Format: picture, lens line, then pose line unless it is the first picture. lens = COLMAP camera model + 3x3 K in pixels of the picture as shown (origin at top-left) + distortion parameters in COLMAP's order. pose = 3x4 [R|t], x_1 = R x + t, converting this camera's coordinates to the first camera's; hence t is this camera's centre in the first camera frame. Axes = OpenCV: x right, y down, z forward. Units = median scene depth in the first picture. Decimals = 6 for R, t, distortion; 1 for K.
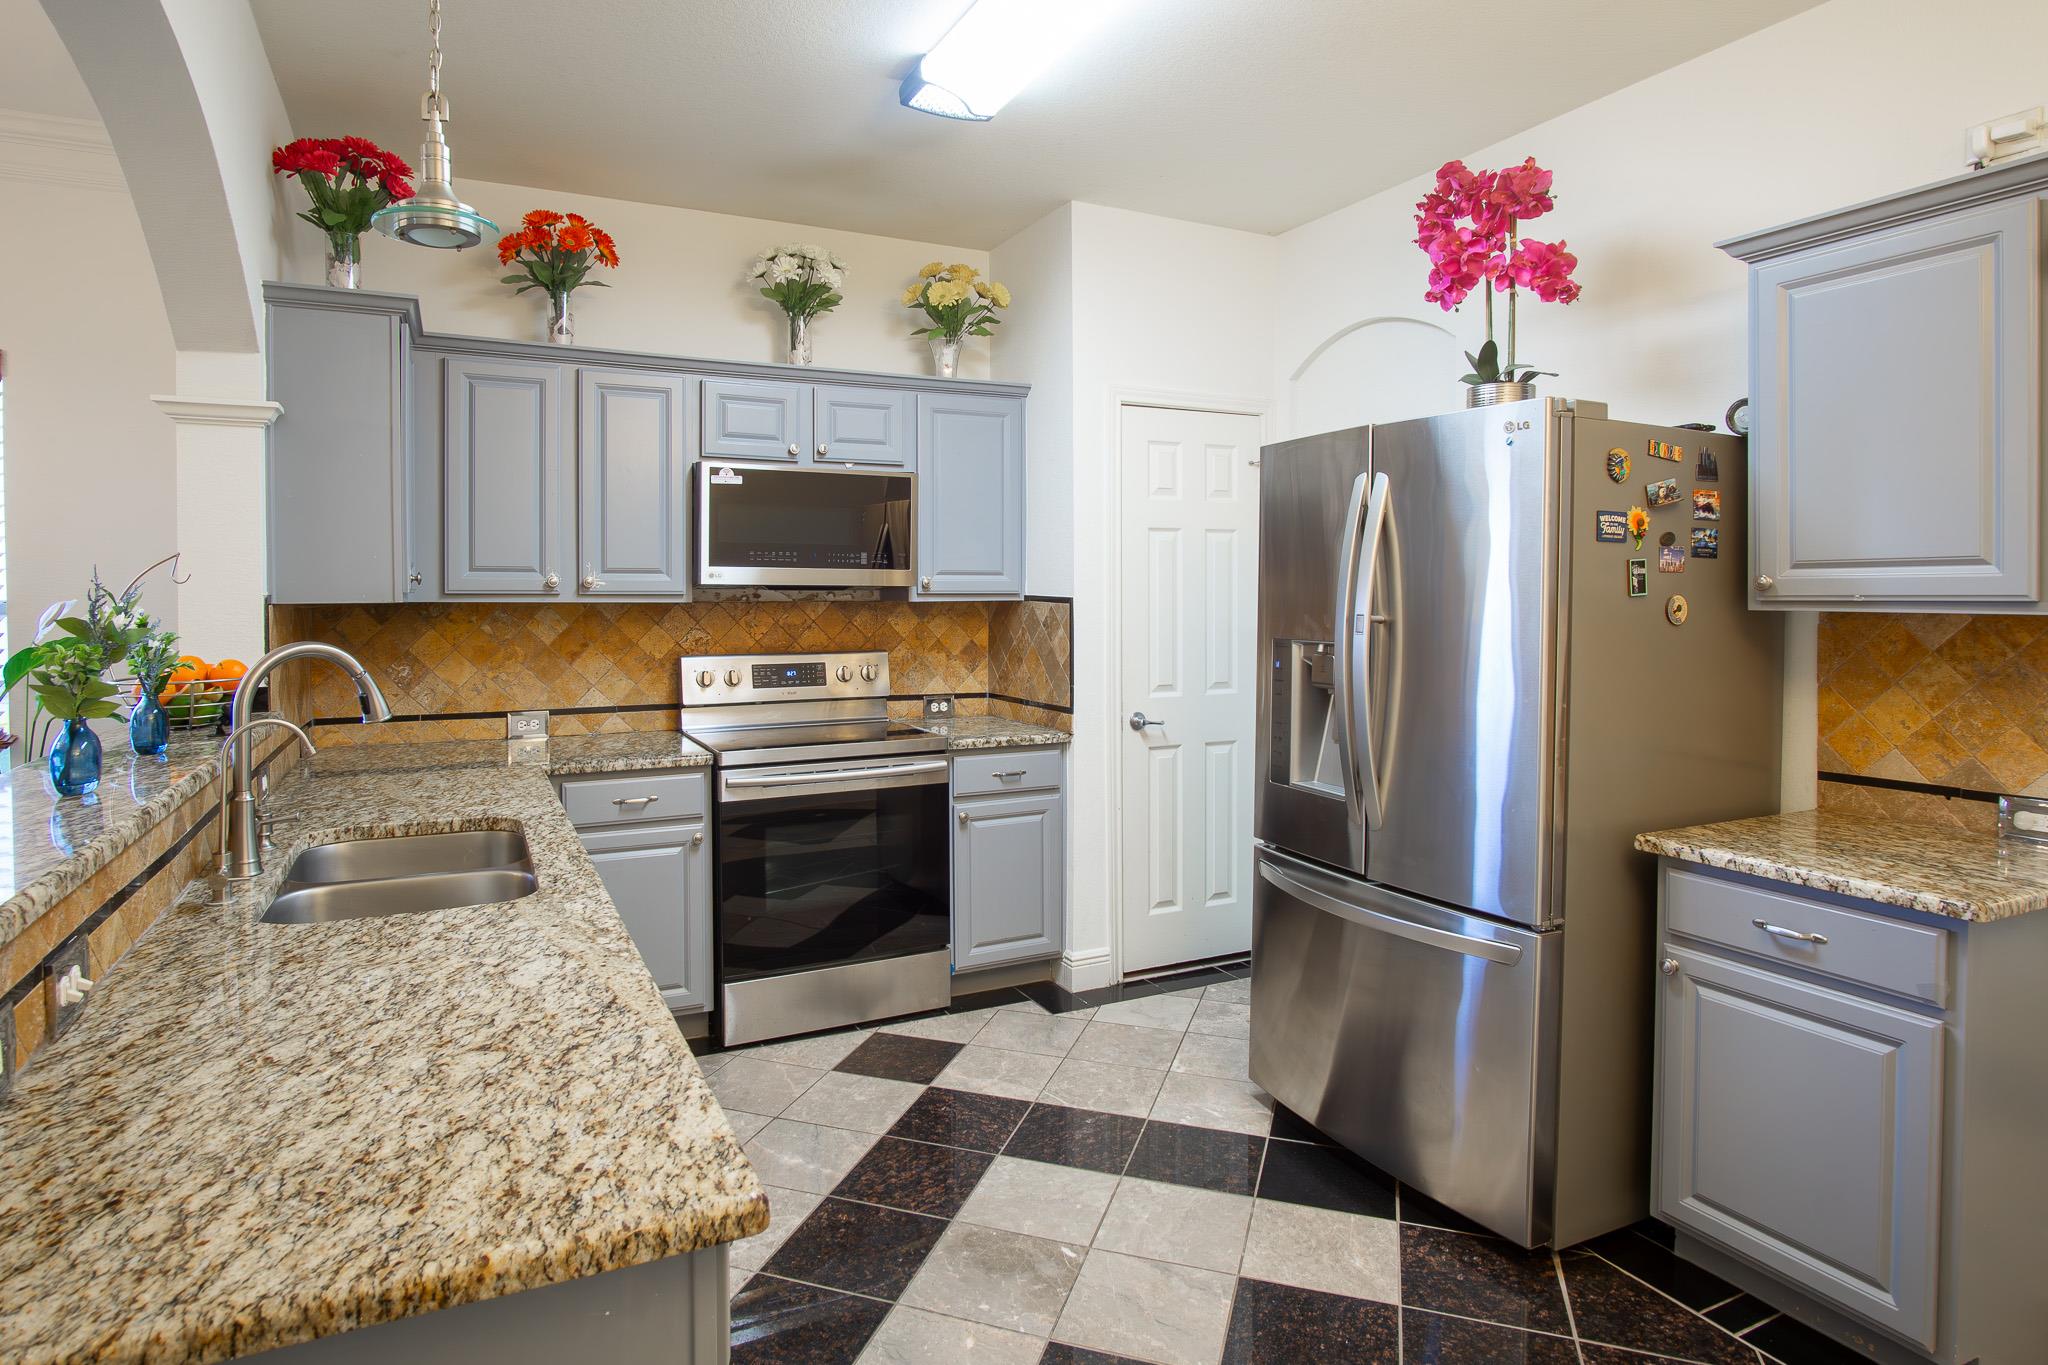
lens RADIAL K [[1112.5, 0, 1014.0], [0, 1112.5, 623.8], [0, 0, 1]] dist [-0.027710, 0.003434]
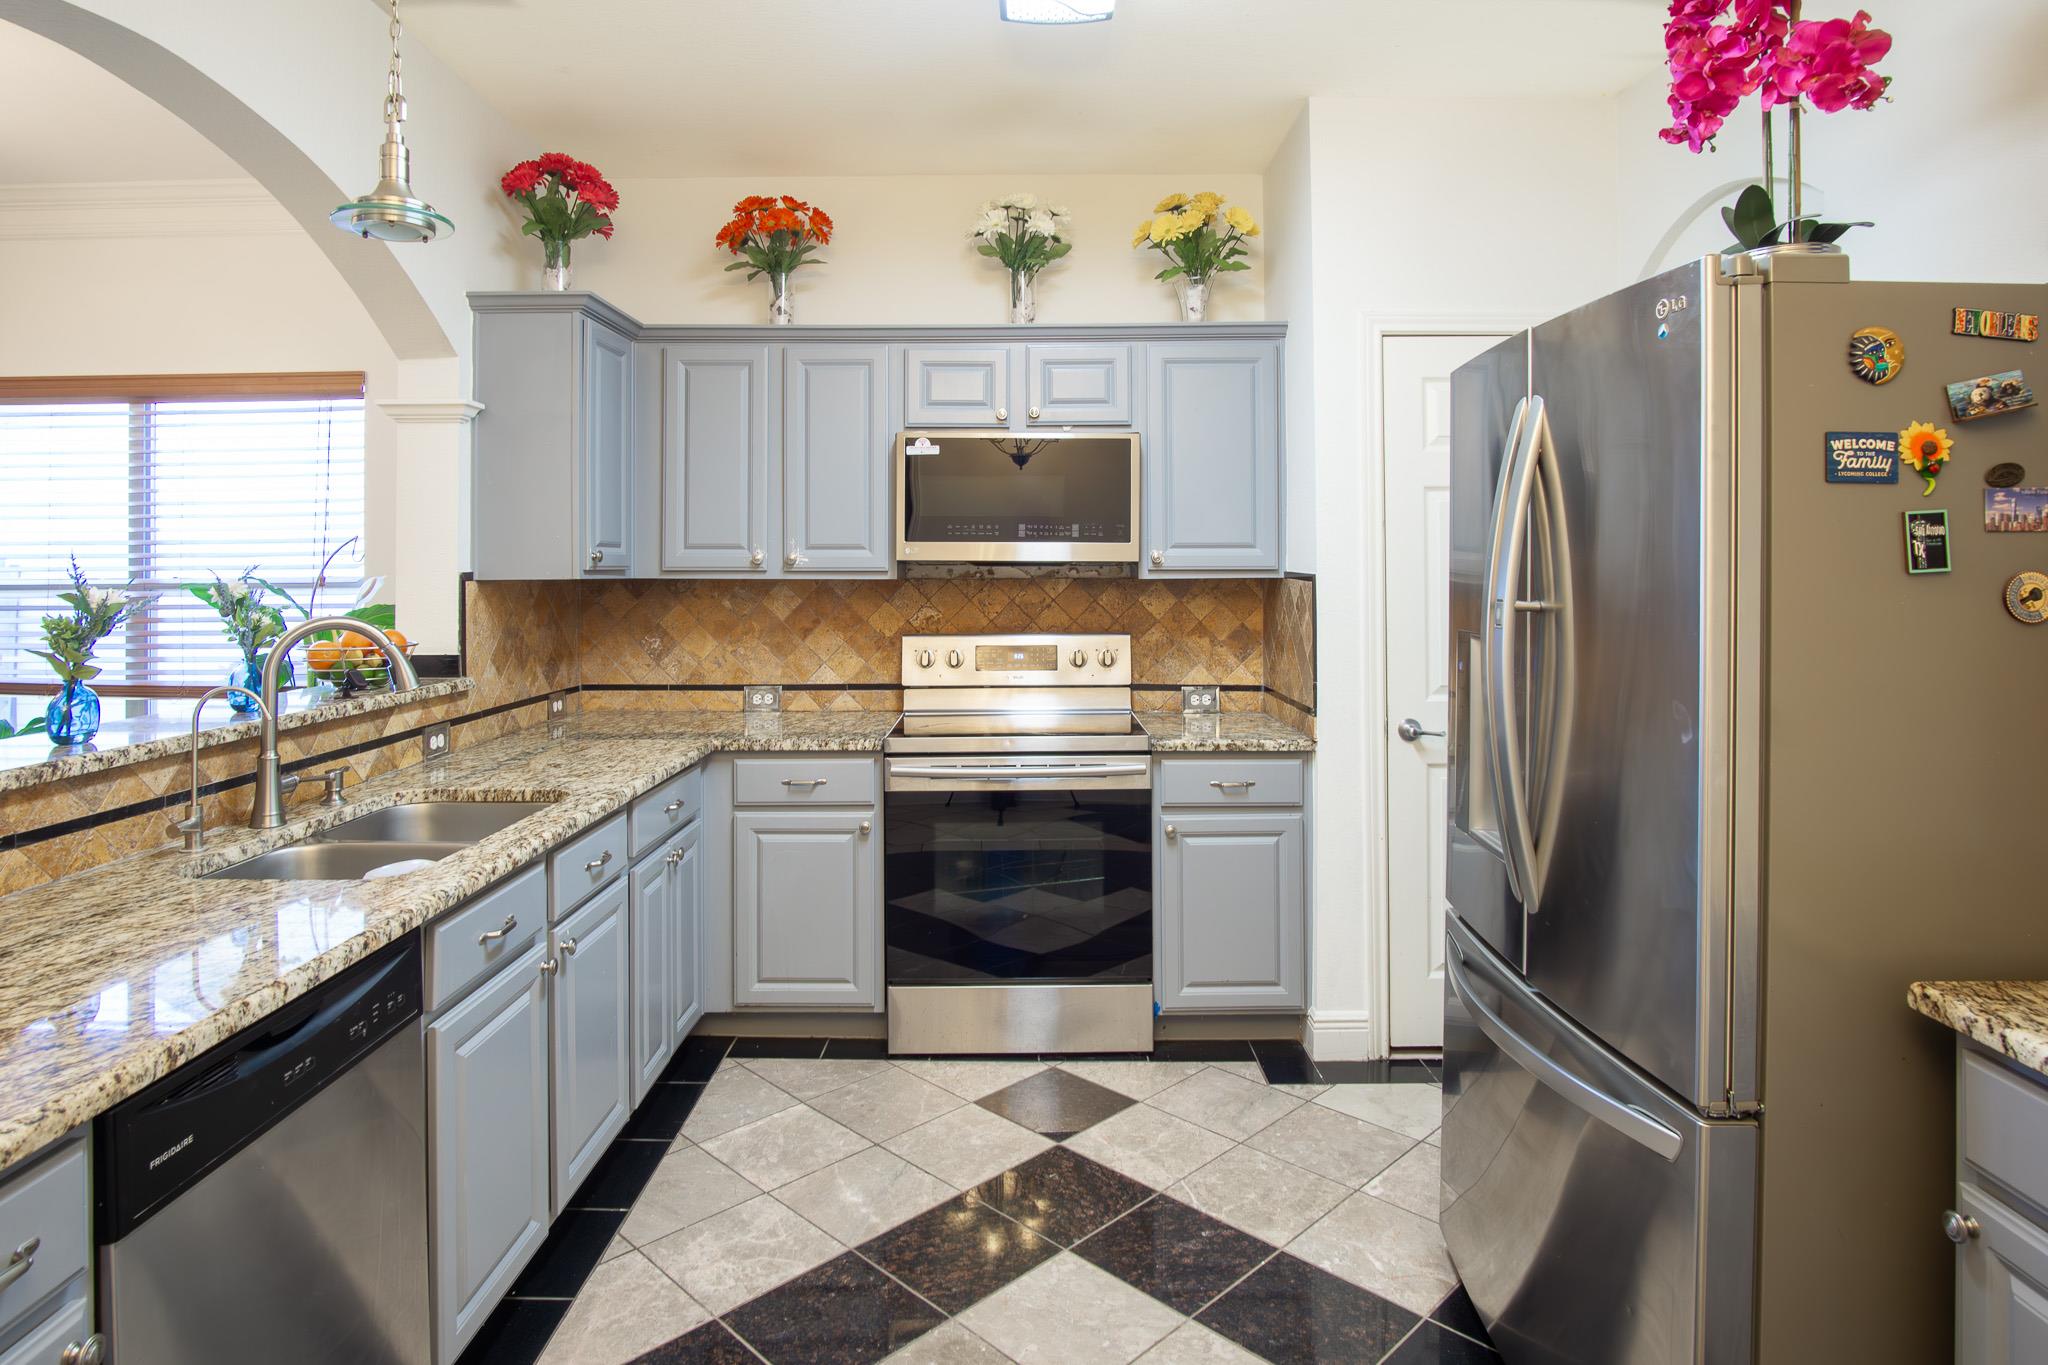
lens RADIAL K [[1155.9, 0, 1035.1], [0, 1155.9, 561.2], [0, 0, 1]] dist [-0.029672, 0.007642]
pose [[0.897789, -0.004764, -0.440400, 0.278565], [-0.009954, 0.999467, -0.031104, -0.005406], [0.440313, 0.032309, 0.897263, 0.167082]]
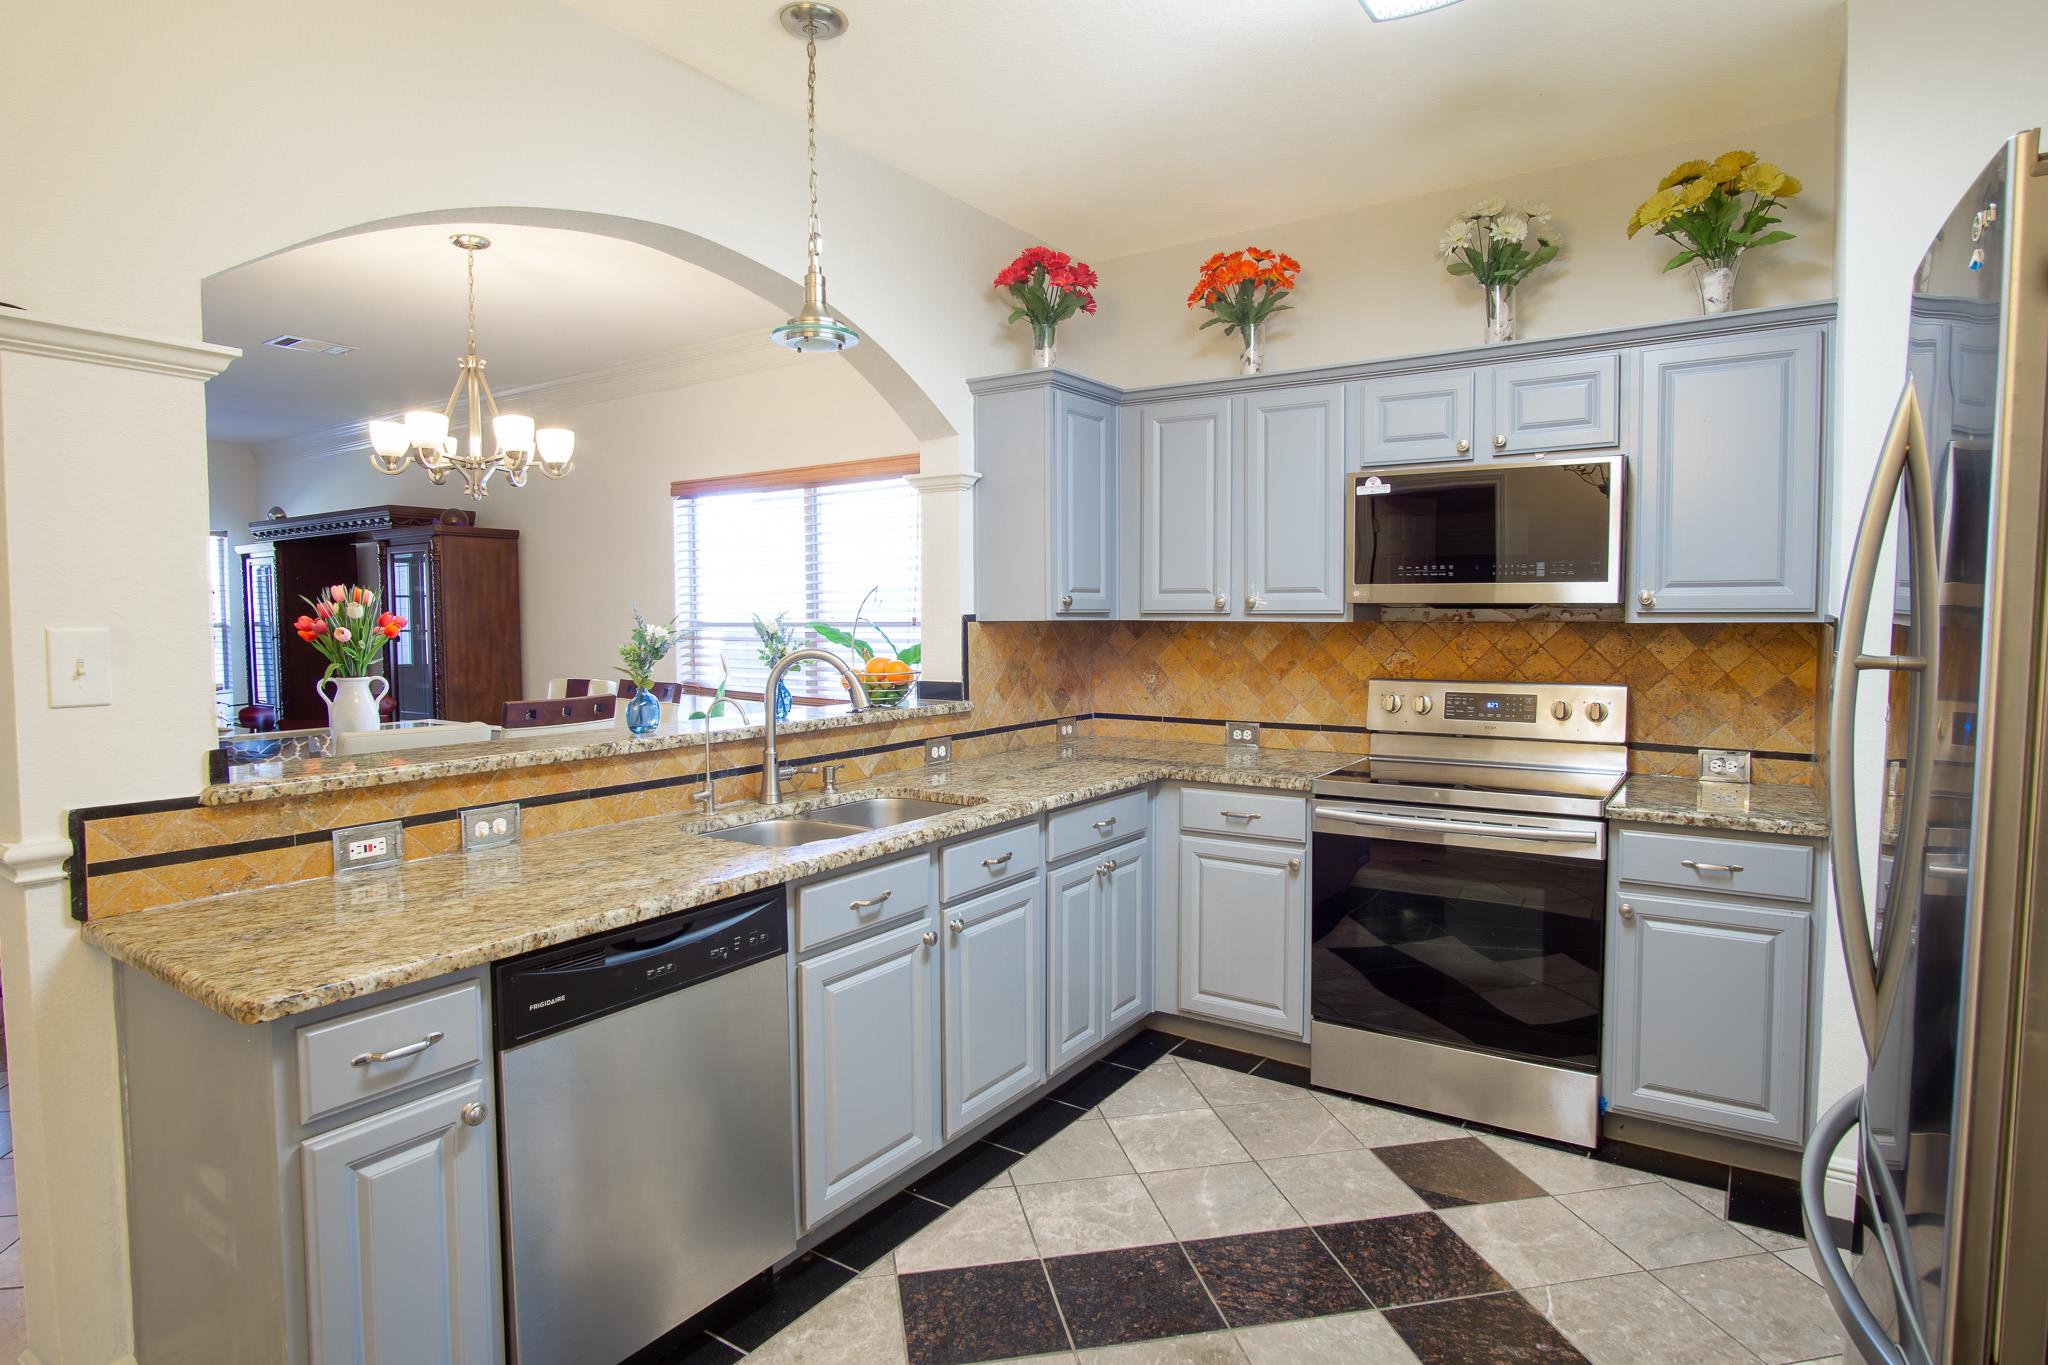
lens RADIAL K [[1112.5, 0, 1037.5], [0, 1112.5, 674.6], [0, 0, 1]] dist [-0.027710, 0.003434]
pose [[0.499649, 0.047174, -0.864942, 0.433010], [-0.020815, 0.998882, 0.042455, -0.009607], [0.865978, -0.003209, 0.500072, 0.311885]]
